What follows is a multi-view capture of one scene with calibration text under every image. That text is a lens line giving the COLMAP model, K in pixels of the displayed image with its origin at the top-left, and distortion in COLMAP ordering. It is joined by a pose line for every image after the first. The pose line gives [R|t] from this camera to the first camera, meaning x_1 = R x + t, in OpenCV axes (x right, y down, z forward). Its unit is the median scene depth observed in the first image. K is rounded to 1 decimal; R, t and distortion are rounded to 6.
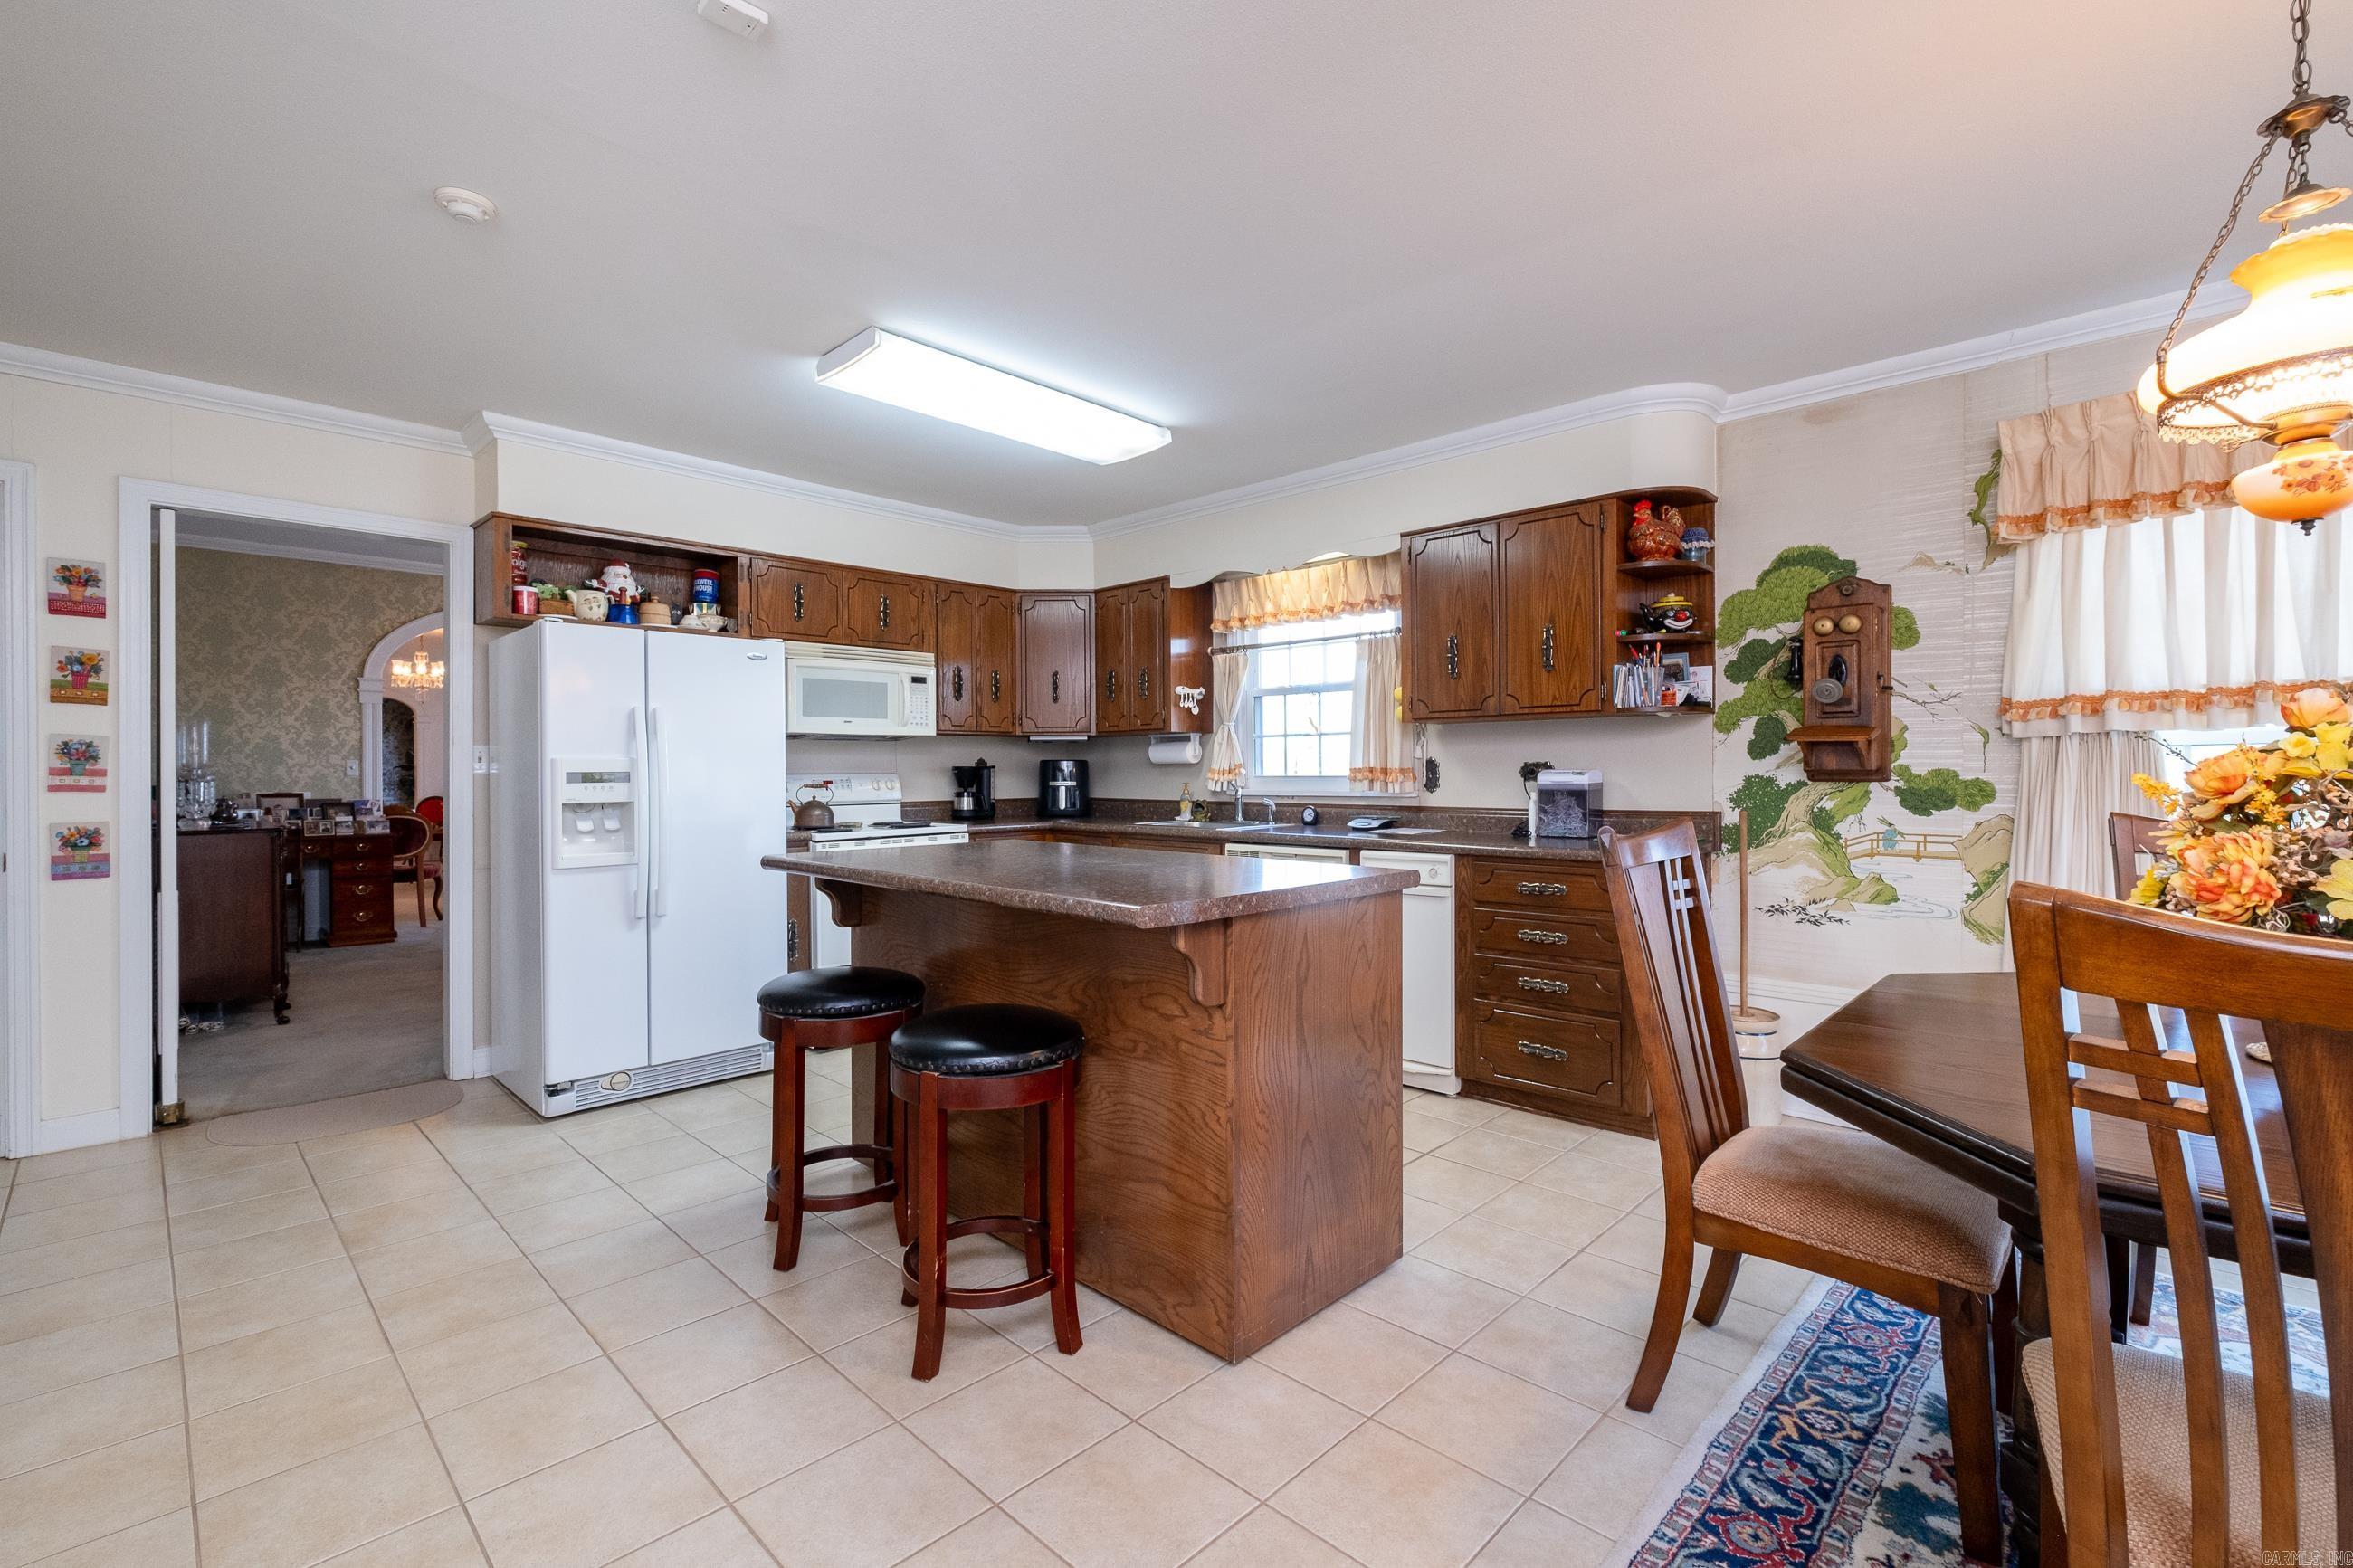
lens RADIAL K [[1041.7, 0, 1159.3], [0, 1041.7, 780.7], [0, 0, 1]] dist [0.000199, 0.000057]
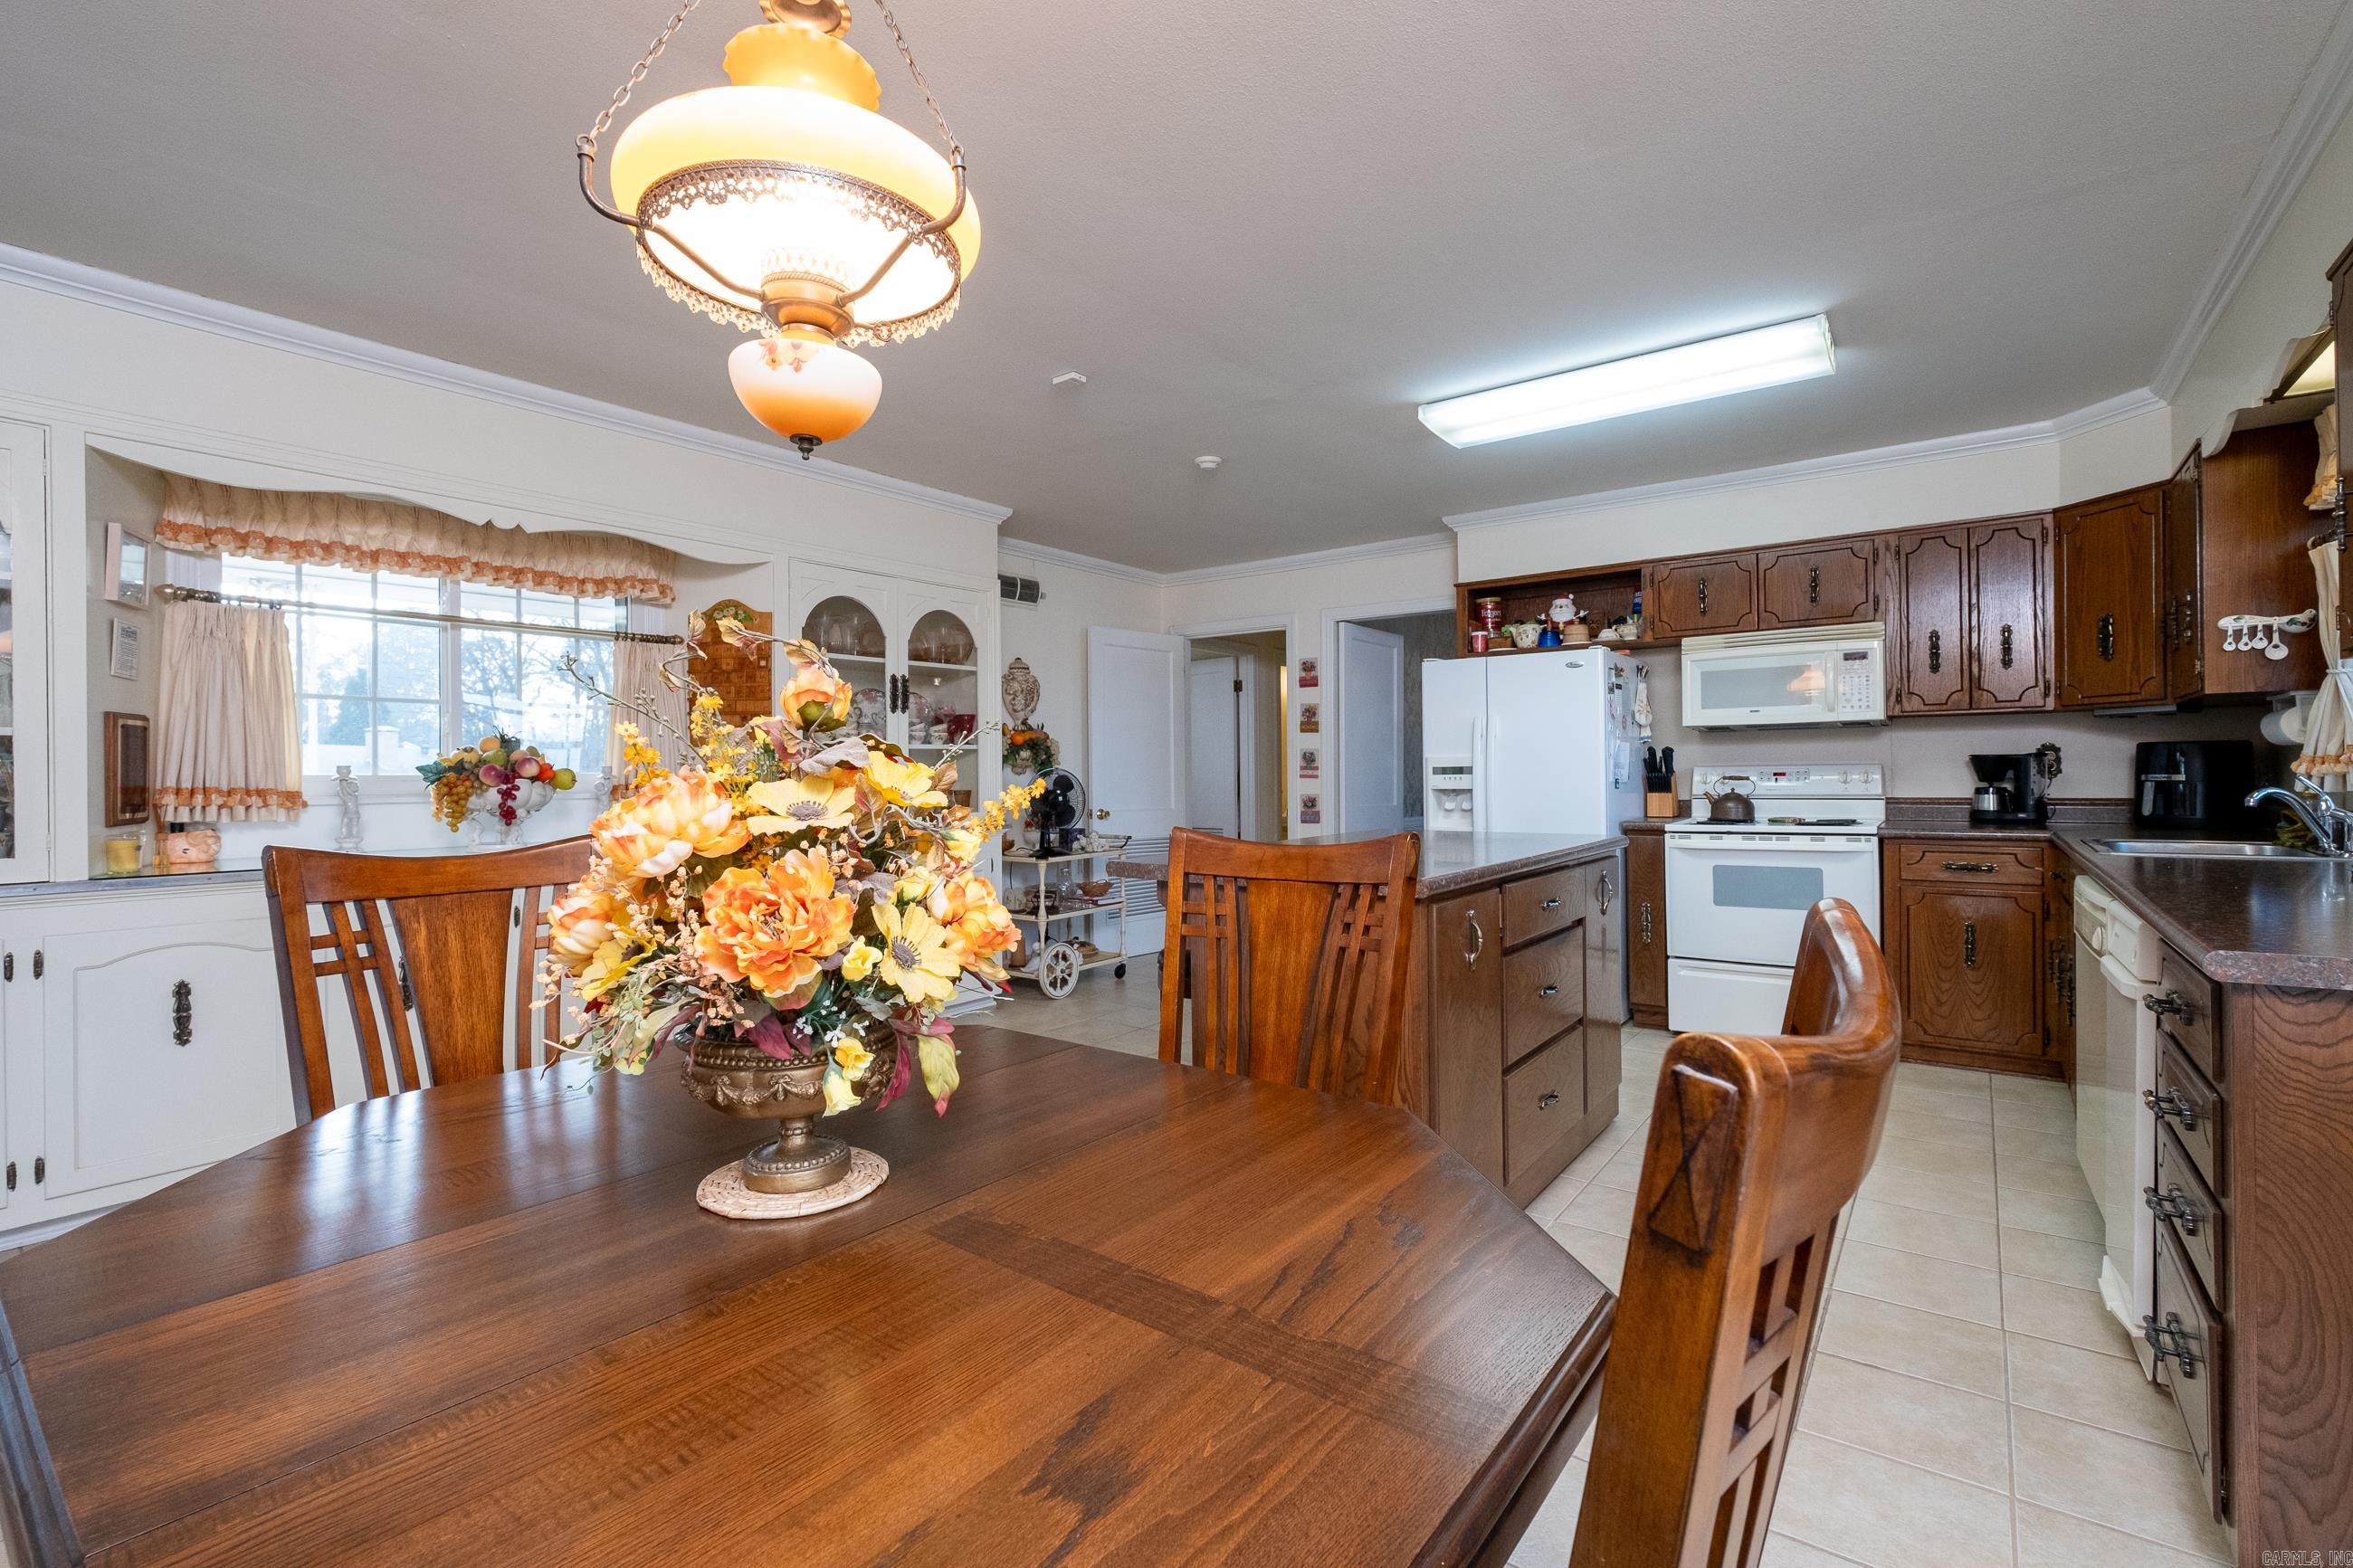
lens RADIAL K [[1037.7, 0, 1182.8], [0, 1037.7, 771.8], [0, 0, 1]] dist [-0.002496, -0.000262]
pose [[0.131383, 0.002012, -0.991330, 0.755468], [0.001266, 0.999997, 0.002198, -0.004989], [0.991331, -0.001544, 0.131380, 0.465183]]
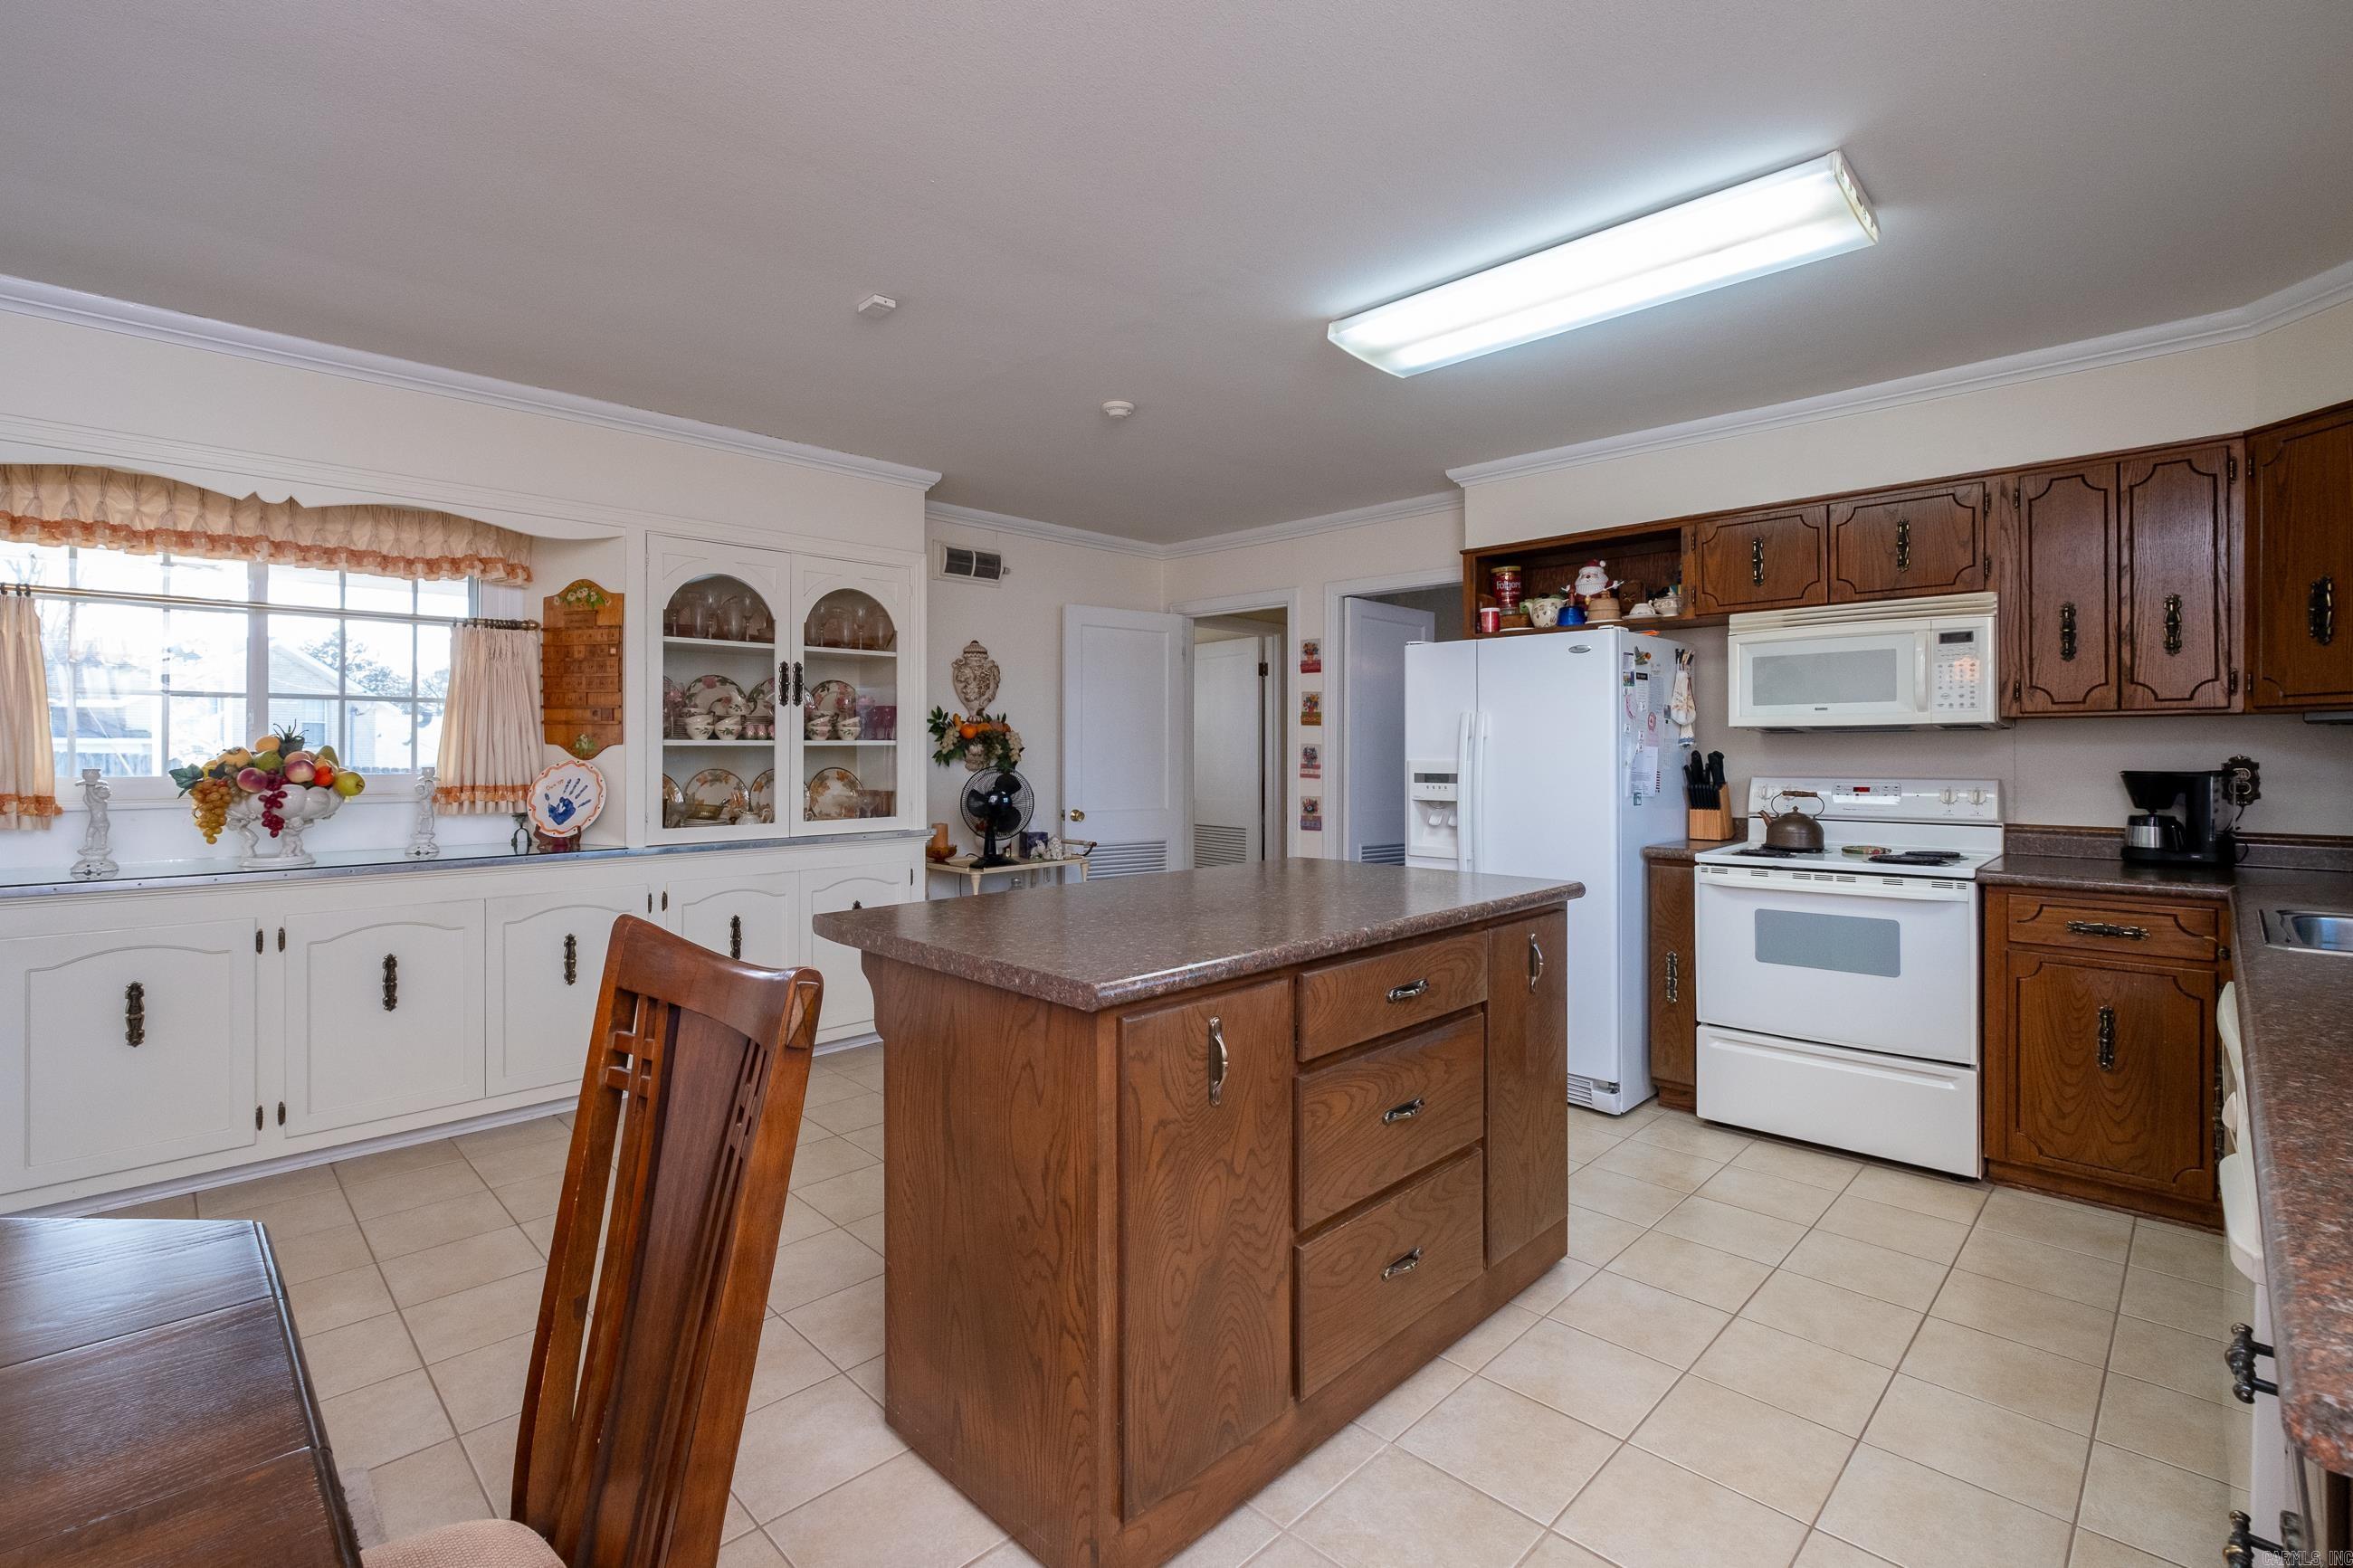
lens RADIAL K [[1053.1, 0, 1187.0], [0, 1053.1, 749.7], [0, 0, 1]] dist [-0.002160, -0.000058]
pose [[0.000385, 0.003368, -0.999994, 0.585610], [-0.008246, 0.999960, 0.003364, -0.034949], [0.999966, 0.008245, 0.000413, 0.723238]]
